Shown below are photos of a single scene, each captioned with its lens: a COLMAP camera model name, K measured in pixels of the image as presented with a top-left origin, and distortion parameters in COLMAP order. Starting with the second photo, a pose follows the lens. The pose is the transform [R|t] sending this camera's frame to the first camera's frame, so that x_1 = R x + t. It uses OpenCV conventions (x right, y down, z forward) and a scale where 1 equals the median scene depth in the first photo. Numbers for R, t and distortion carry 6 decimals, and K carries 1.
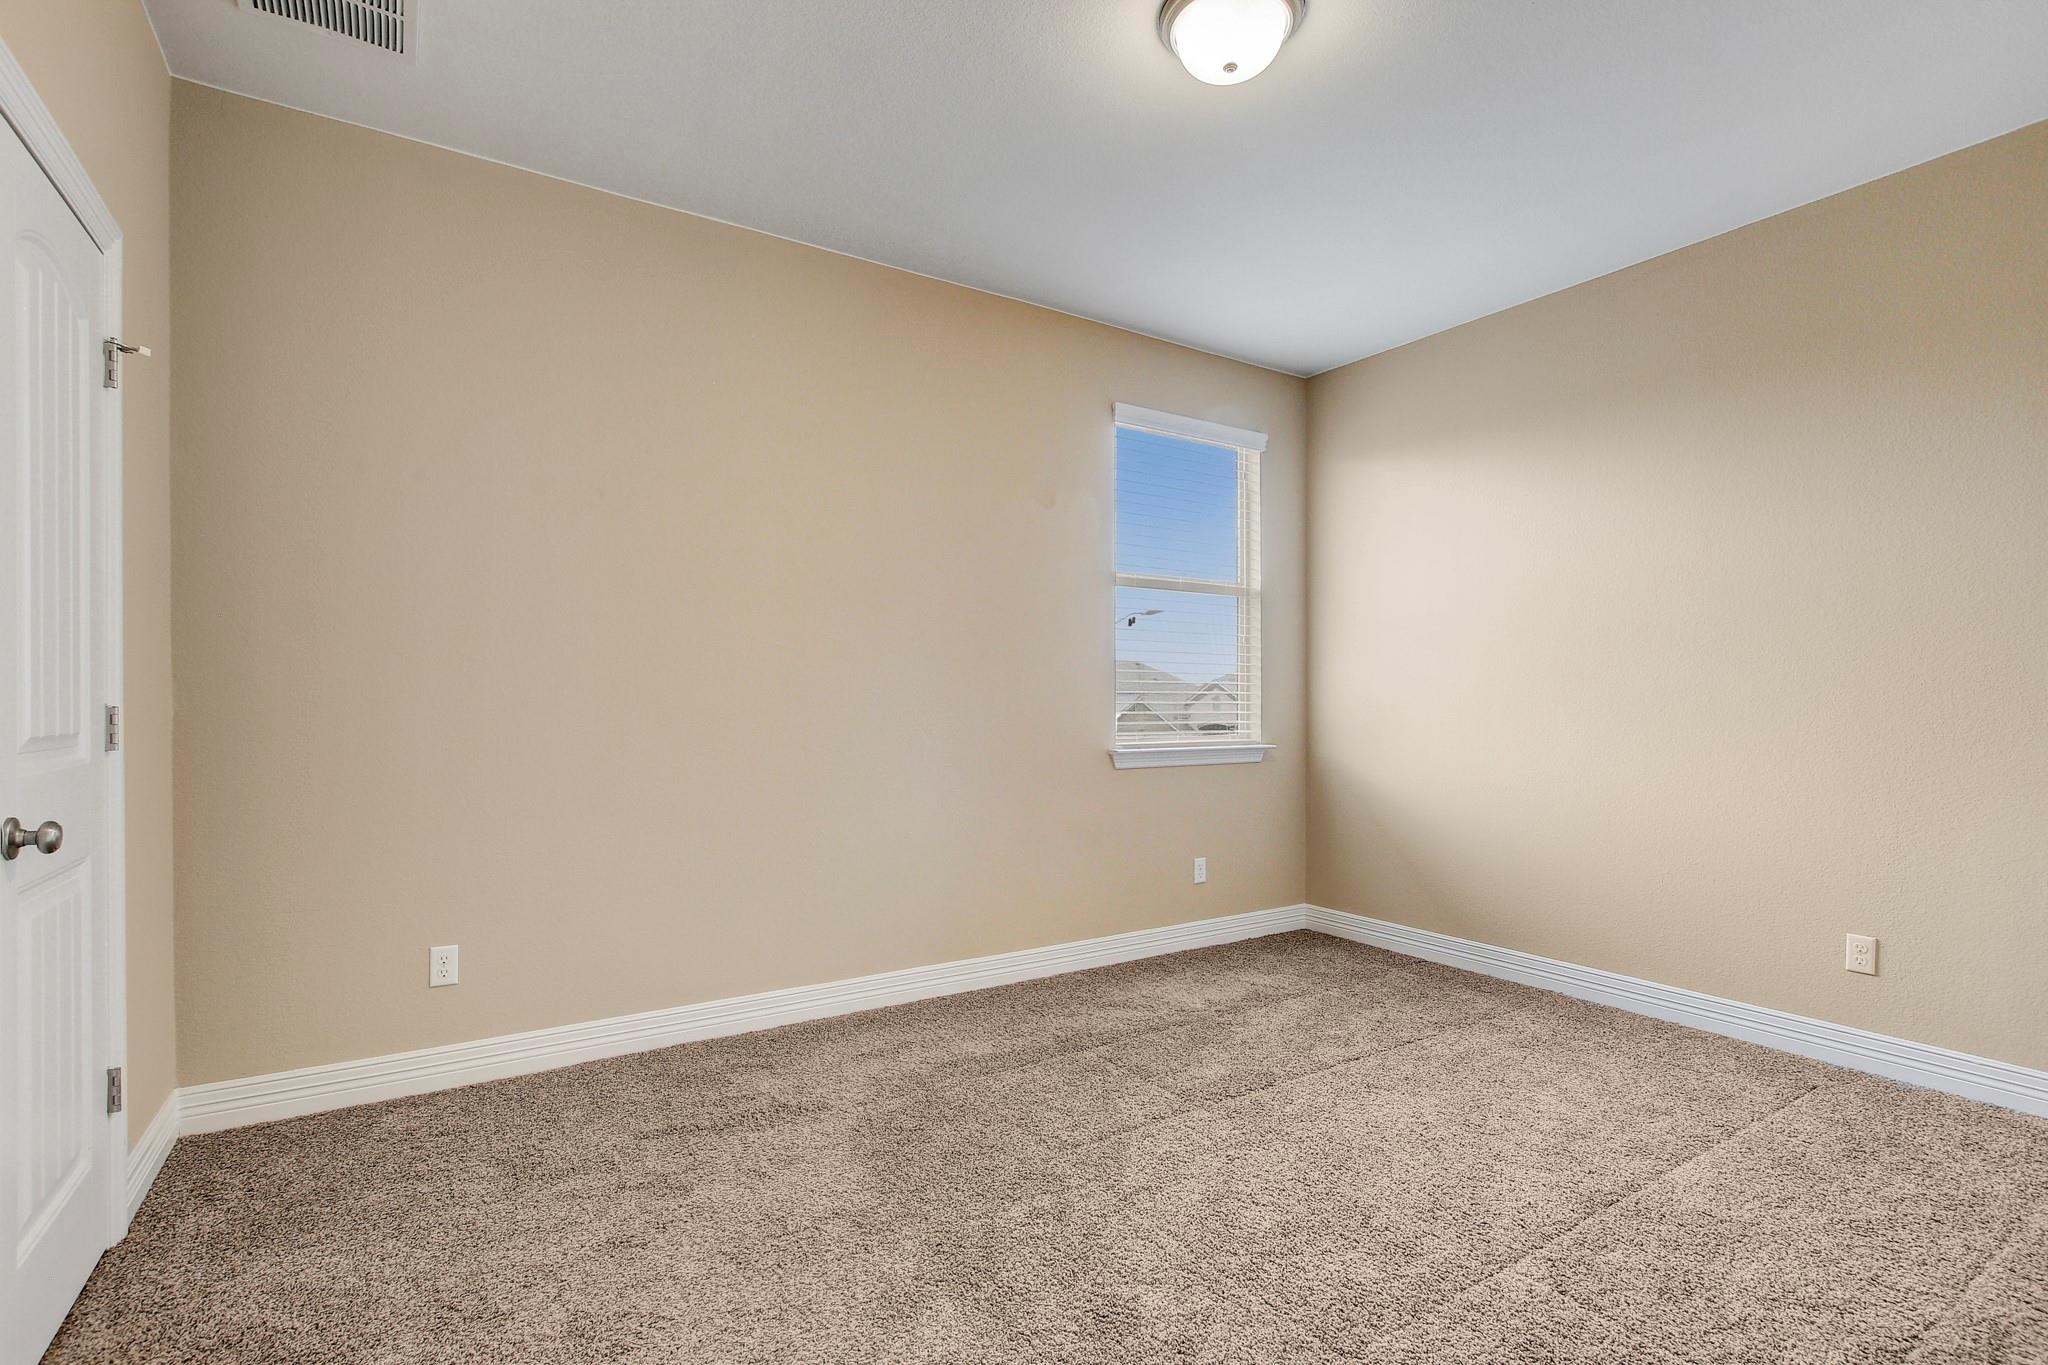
lens RADIAL K [[946.1, 0, 1027.7], [0, 946.1, 683.5], [0, 0, 1]] dist [-0.012513, 0.003332]
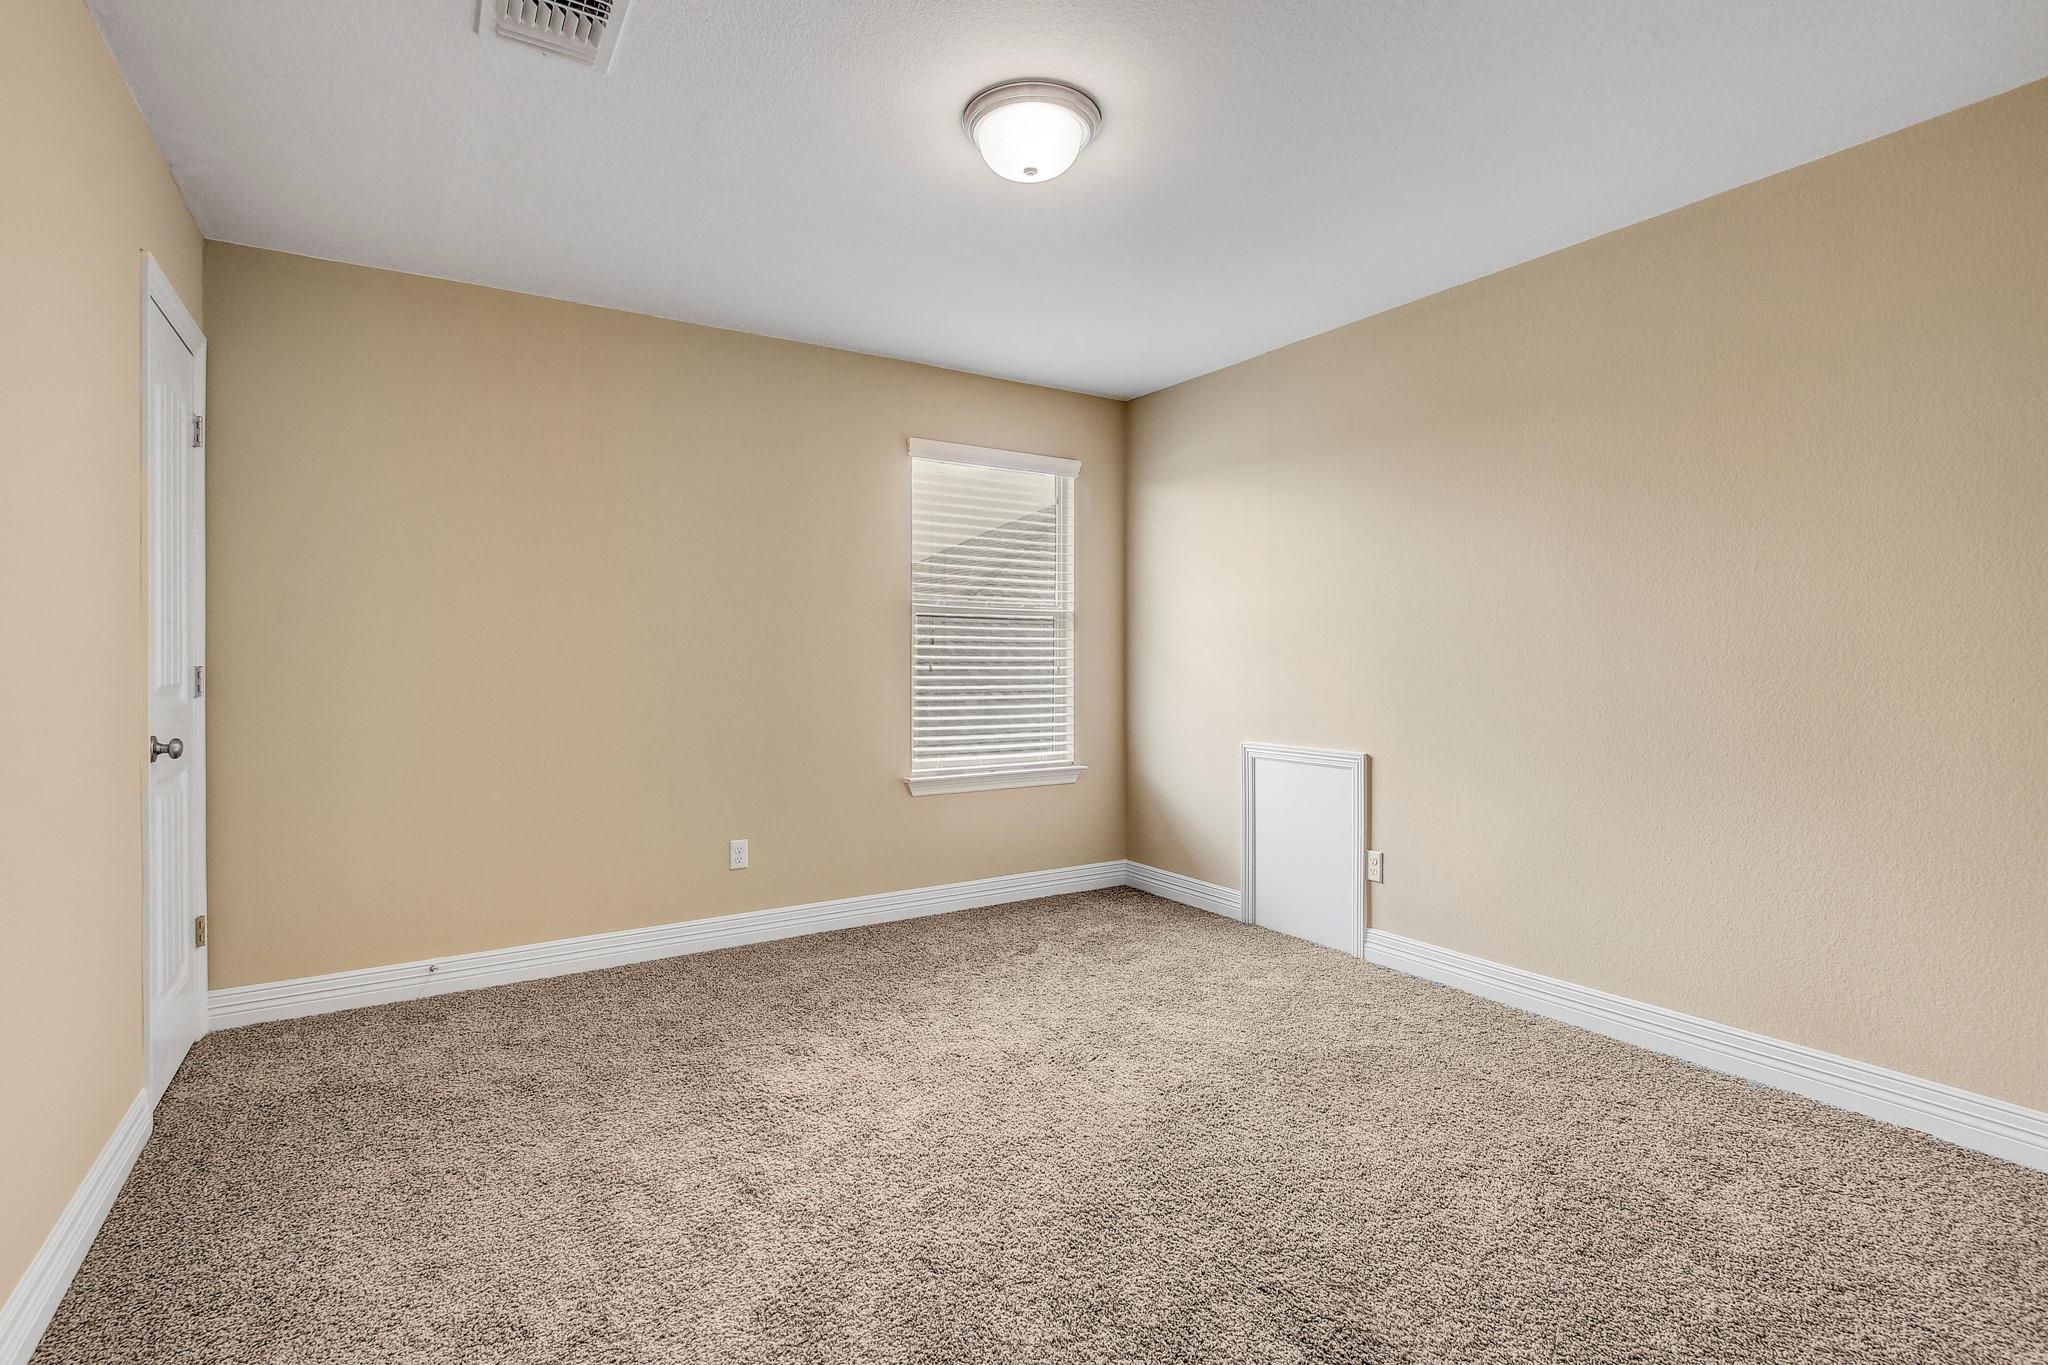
lens RADIAL K [[946.1, 0, 1018.0], [0, 946.1, 686.9], [0, 0, 1]] dist [-0.012513, 0.003332]
pose [[0.999939, 0.010743, 0.002527, 0.165586], [-0.010831, 0.999218, 0.038016, -0.007230], [-0.002117, -0.038041, 0.999274, -0.256714]]
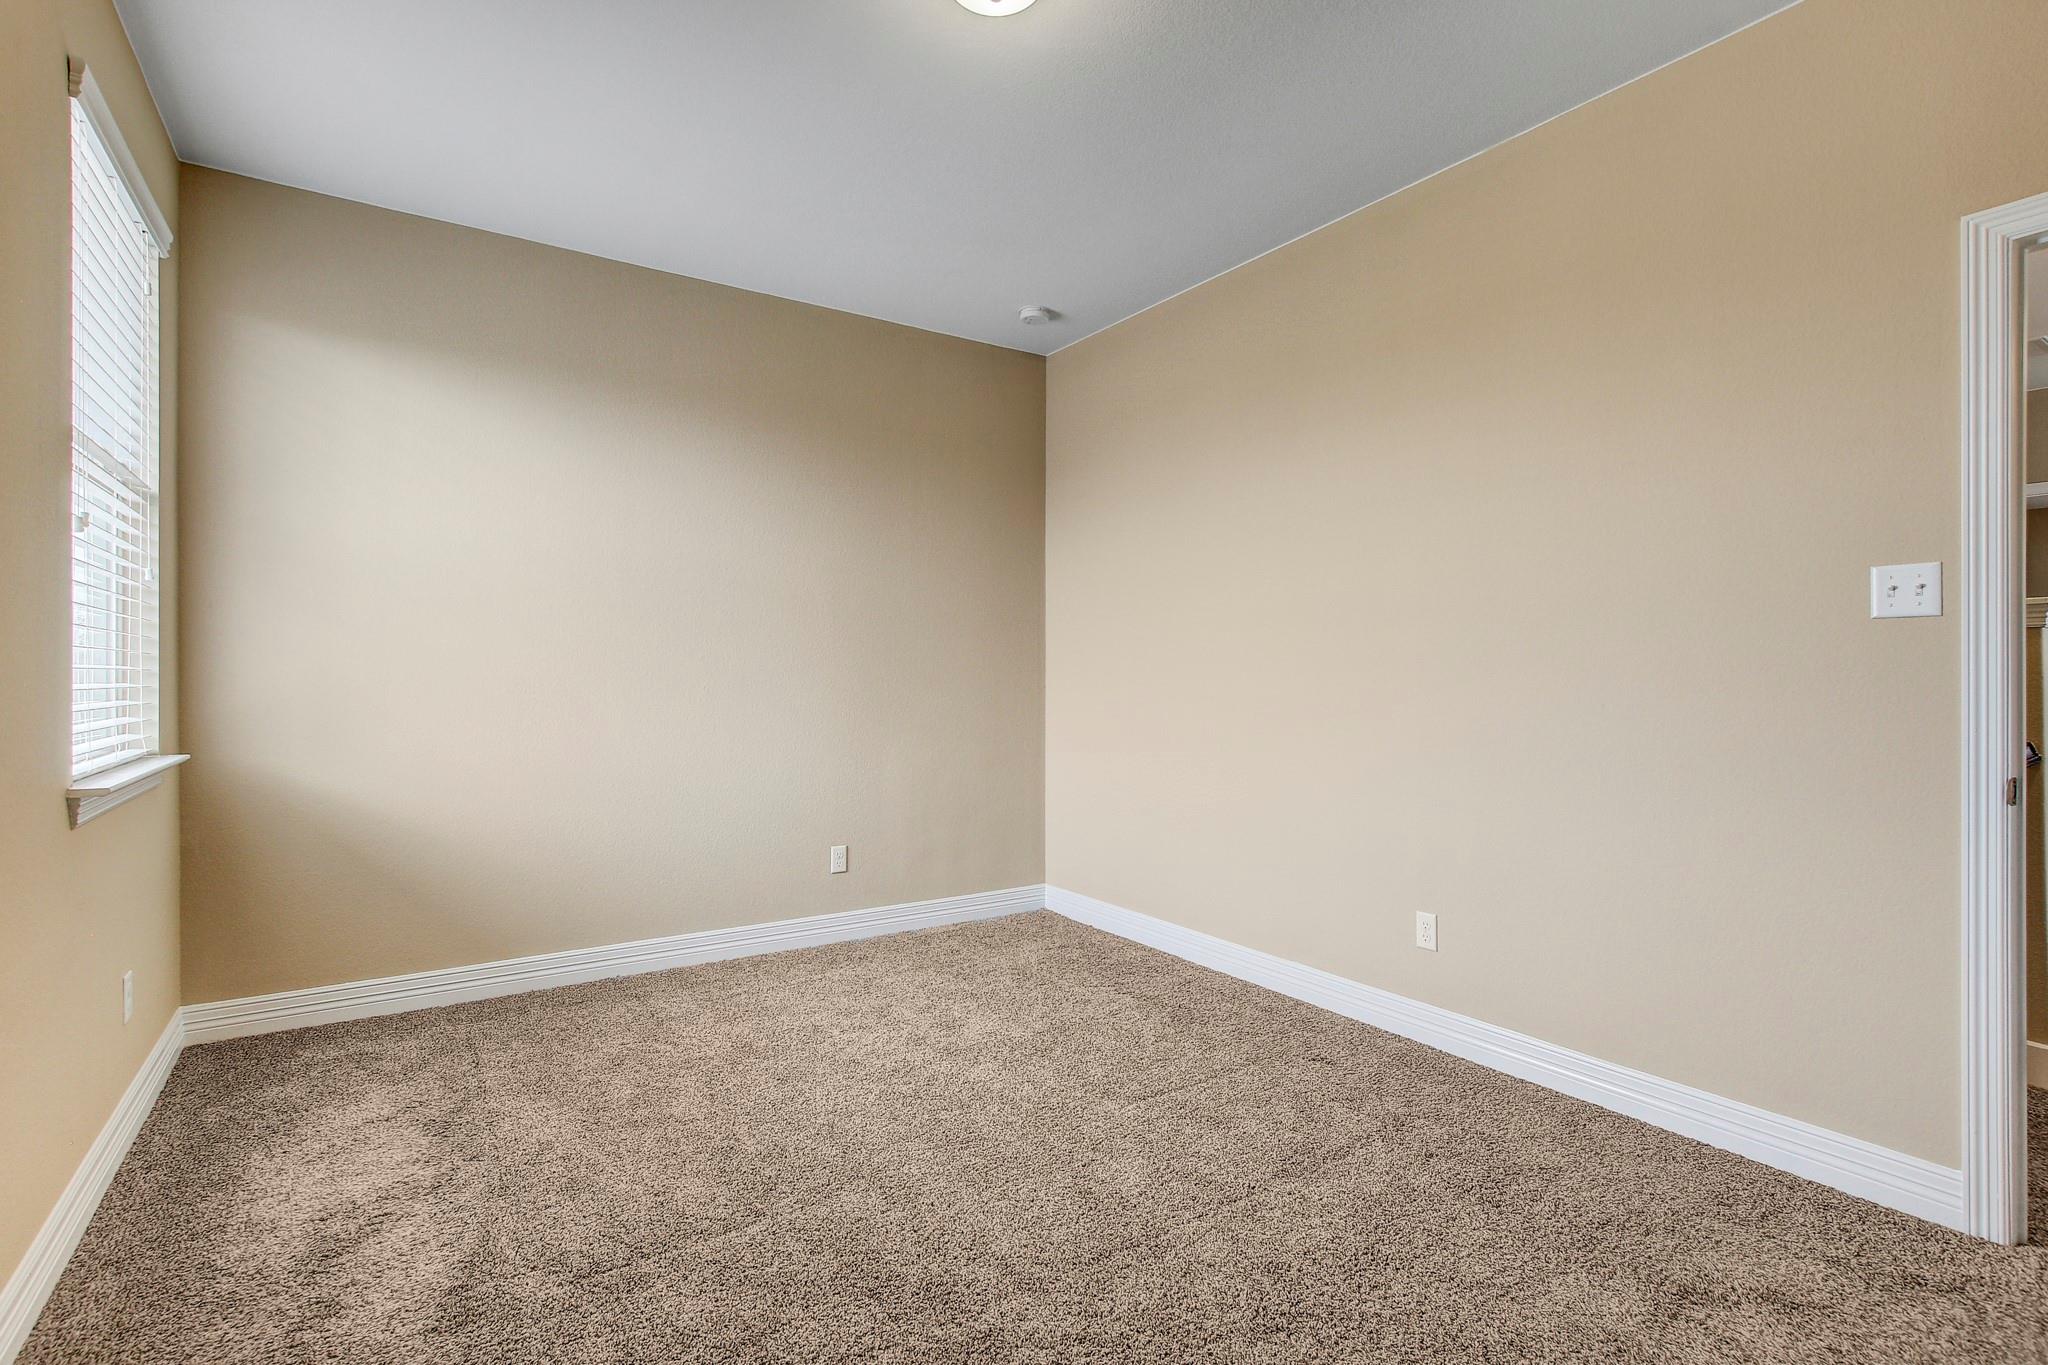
lens RADIAL K [[946.1, 0, 1020.5], [0, 946.1, 676.6], [0, 0, 1]] dist [-0.012513, 0.003332]
pose [[-0.001108, -0.005168, 0.999986, -0.485771], [-0.019645, 0.999794, 0.005145, 0.001877], [-0.999806, -0.019639, -0.001210, 0.677499]]
